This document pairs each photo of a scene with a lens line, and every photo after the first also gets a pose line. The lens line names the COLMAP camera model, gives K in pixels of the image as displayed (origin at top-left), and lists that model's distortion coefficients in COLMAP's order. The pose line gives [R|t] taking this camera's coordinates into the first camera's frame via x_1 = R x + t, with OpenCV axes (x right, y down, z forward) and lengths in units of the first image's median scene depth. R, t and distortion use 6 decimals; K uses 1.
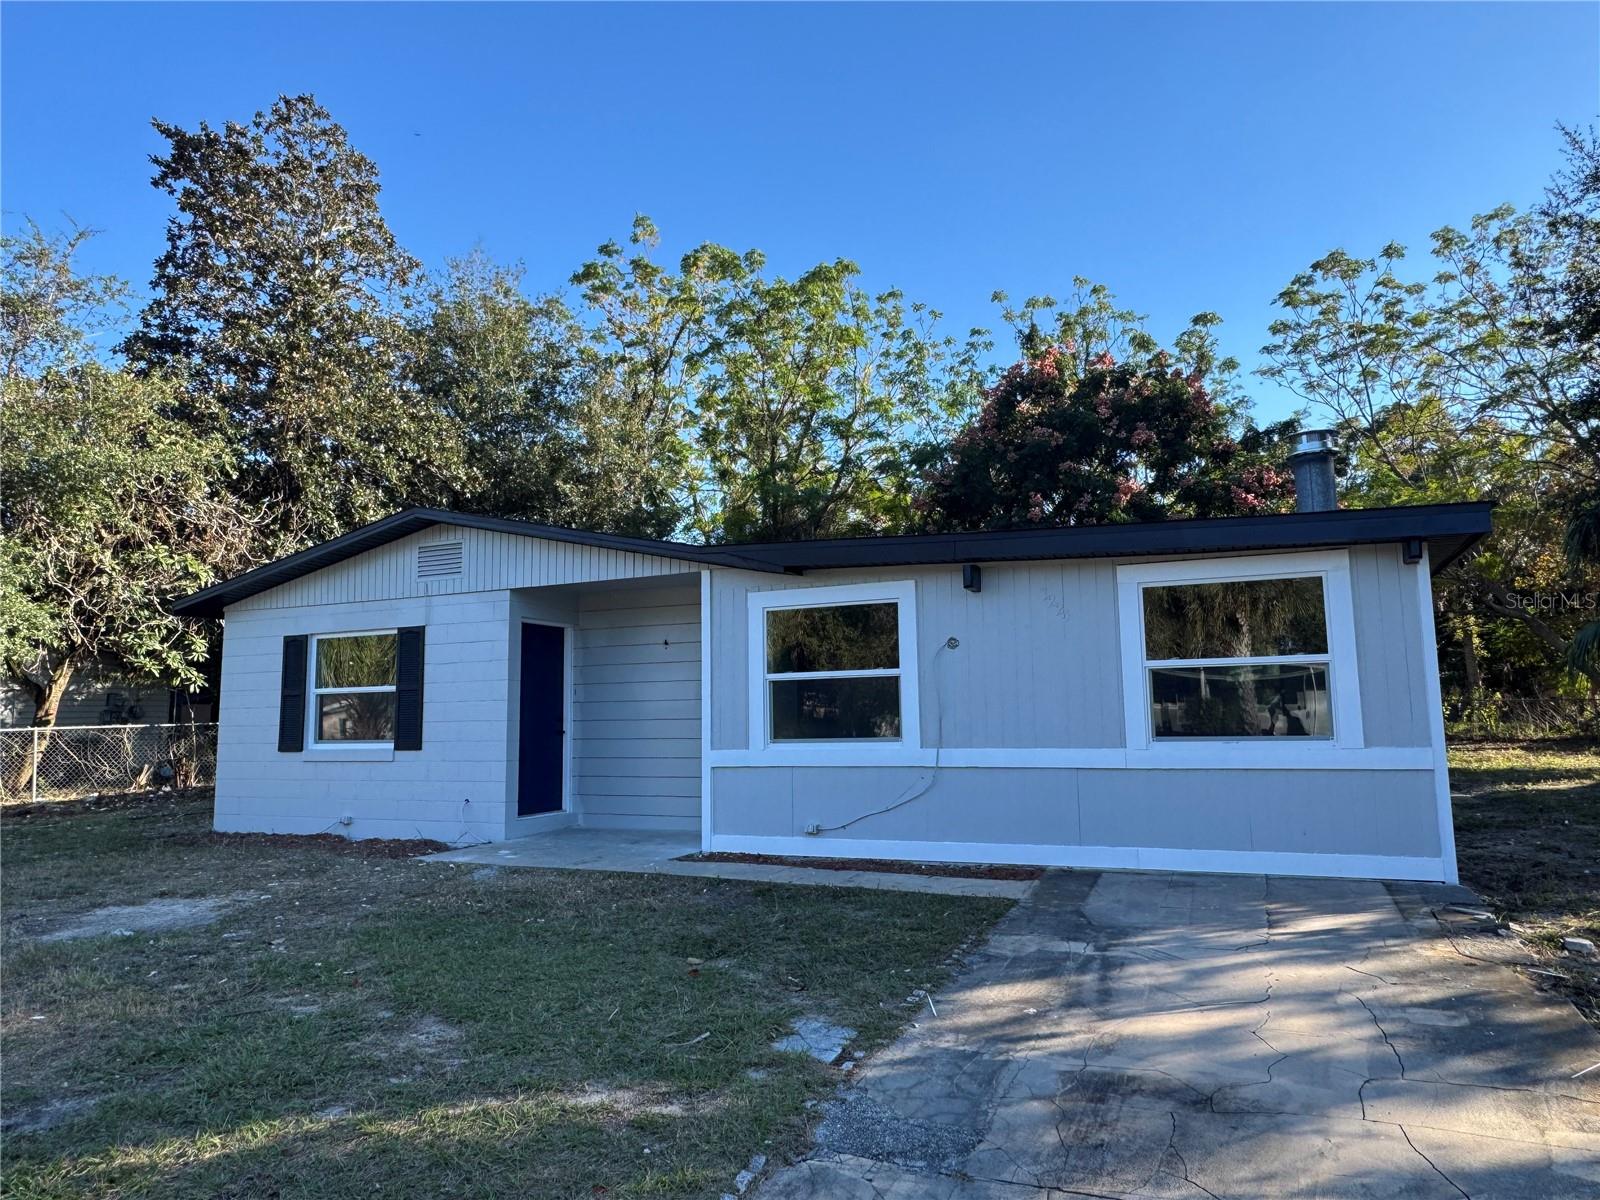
lens RADIAL K [[1037.2, 0, 799.0], [0, 1037.2, 598.8], [0, 0, 1]] dist [-0.001474, 0.000258]
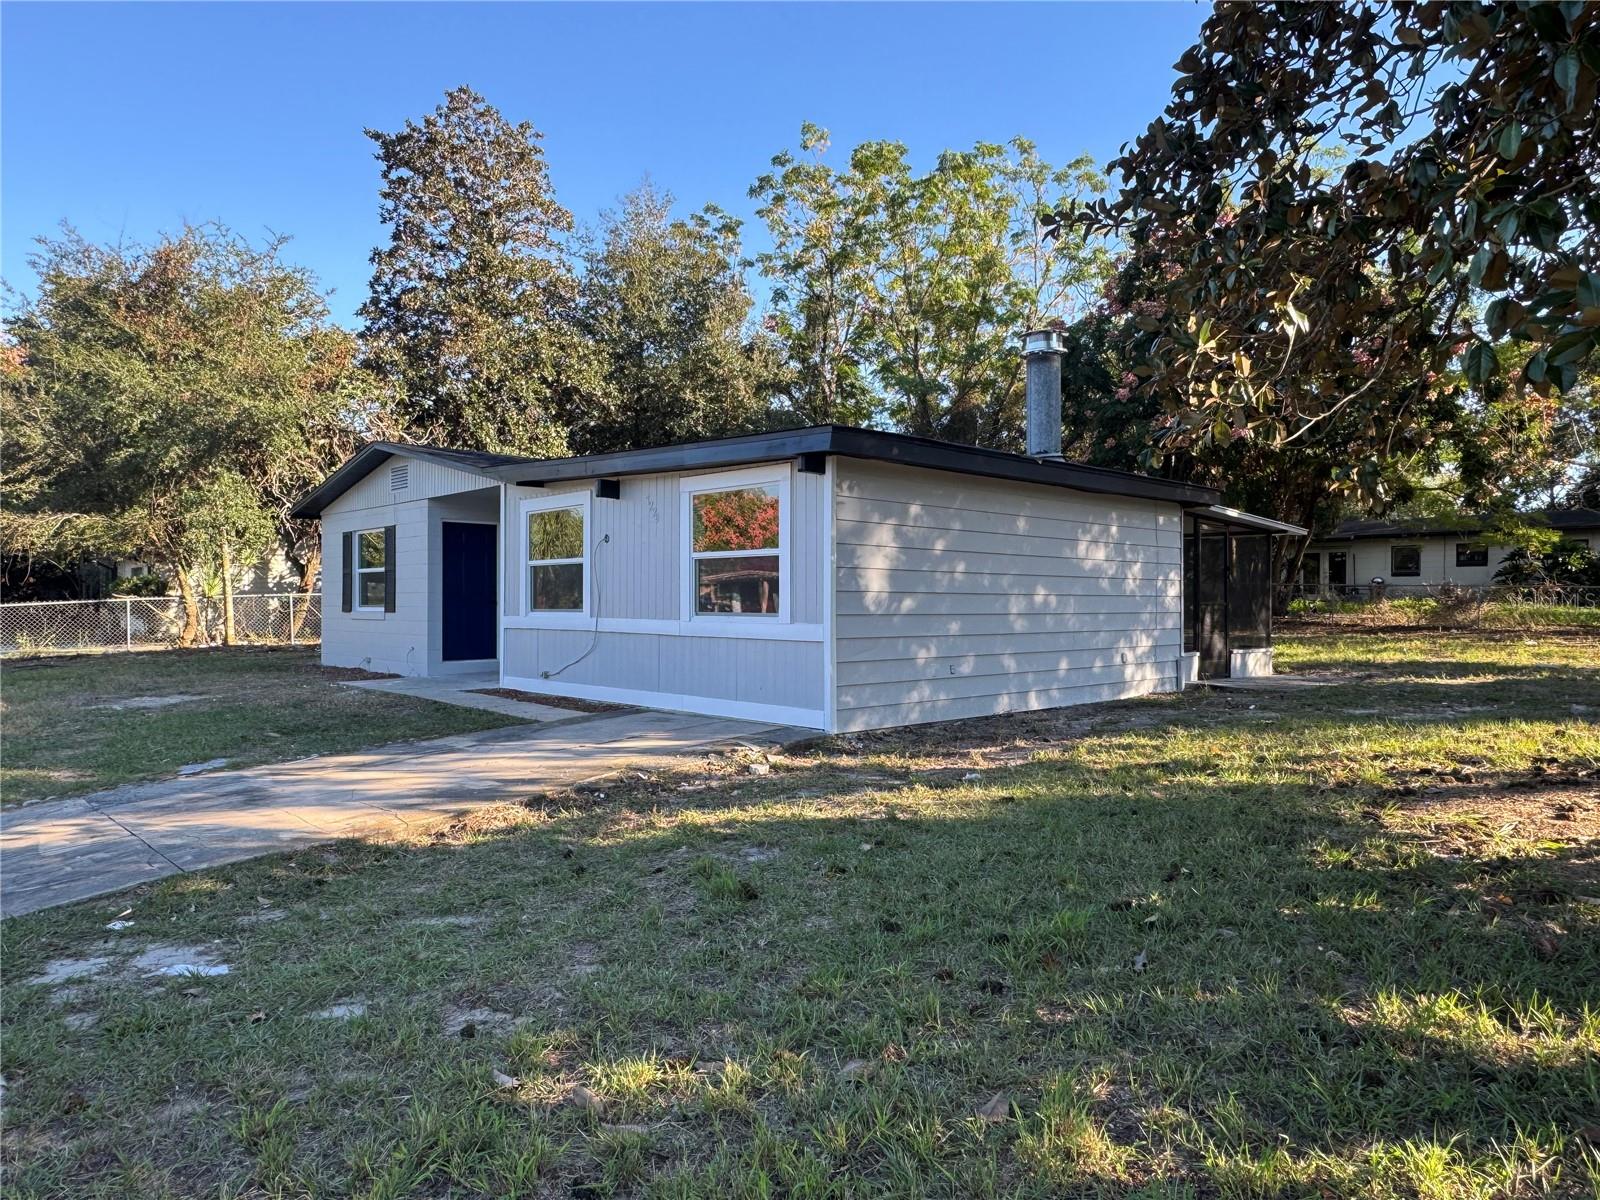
lens RADIAL K [[1037.2, 0, 789.6], [0, 1037.2, 603.4], [0, 0, 1]] dist [-0.001474, 0.000258]
pose [[0.924303, 0.018658, -0.381203, 0.674258], [0.028263, 0.992716, 0.117118, -0.018109], [0.380612, -0.119026, 0.917043, -0.100018]]
